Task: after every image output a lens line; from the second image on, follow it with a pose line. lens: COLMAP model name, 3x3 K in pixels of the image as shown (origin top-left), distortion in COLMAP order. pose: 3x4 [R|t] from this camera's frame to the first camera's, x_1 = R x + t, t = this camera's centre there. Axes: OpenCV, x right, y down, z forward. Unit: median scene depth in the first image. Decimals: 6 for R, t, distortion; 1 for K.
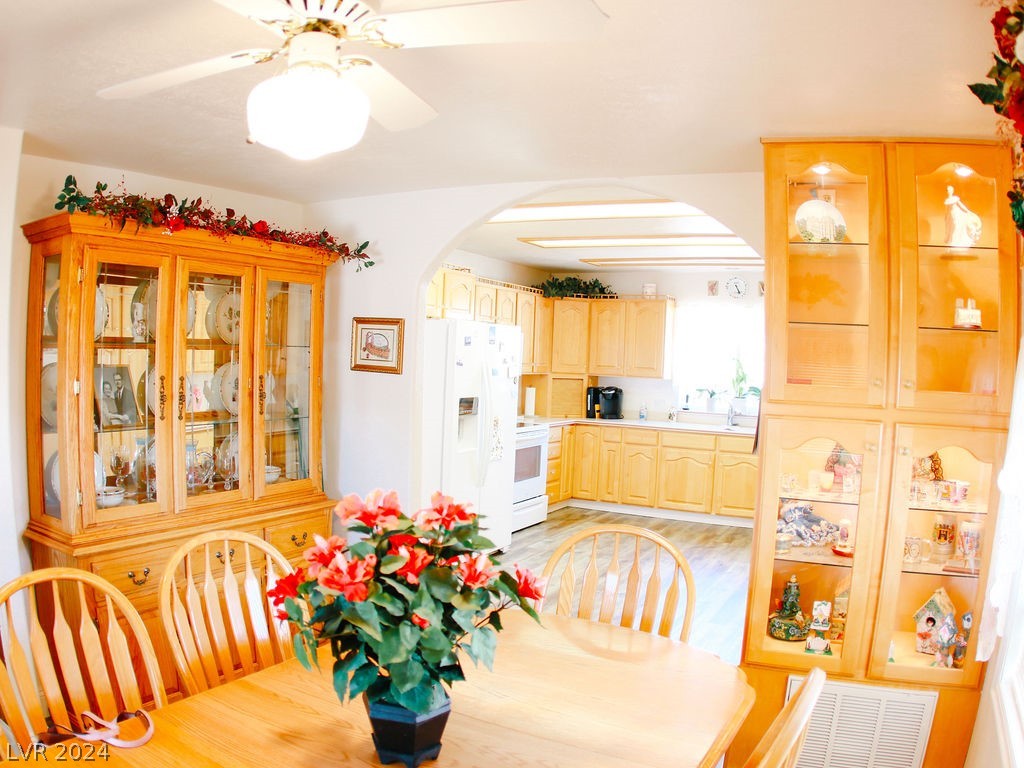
lens RADIAL K [[788.5, 0, 516.6], [0, 788.5, 395.8], [0, 0, 1]] dist [-0.328901, 0.112305]
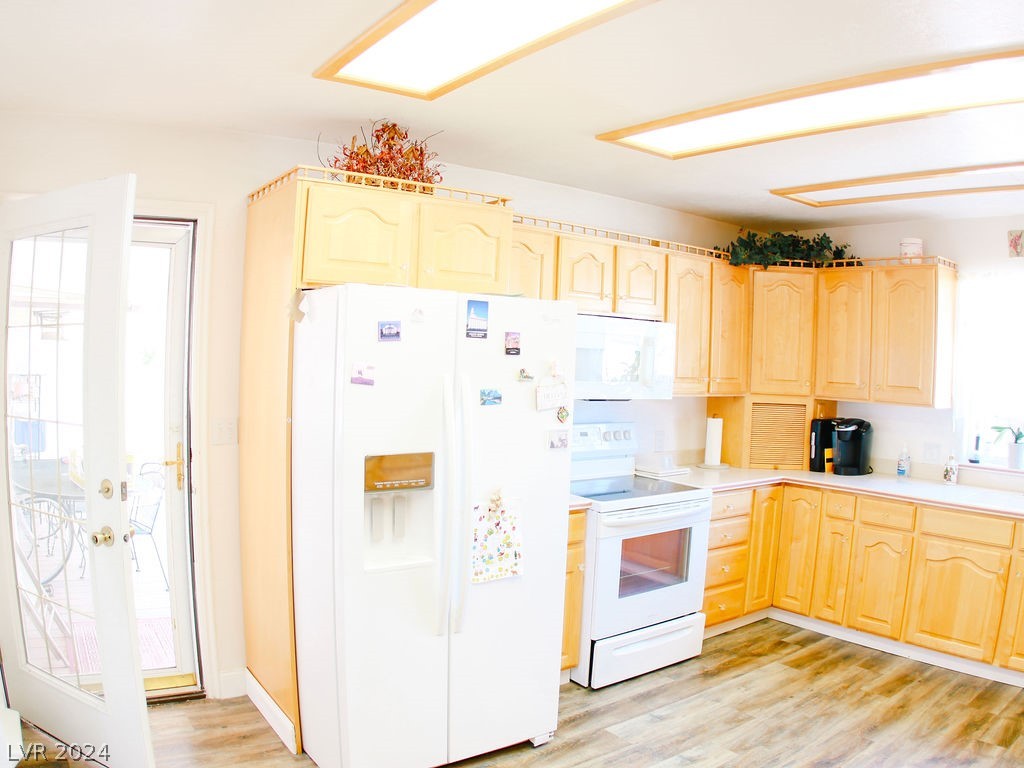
lens RADIAL K [[788.5, 0, 516.6], [0, 788.5, 395.8], [0, 0, 1]] dist [-0.328901, 0.112305]
pose [[0.904040, 0.014232, -0.427211, 0.133839], [-0.019537, 0.999777, -0.008037, -0.020001], [0.427001, 0.015612, 0.904116, 0.415121]]
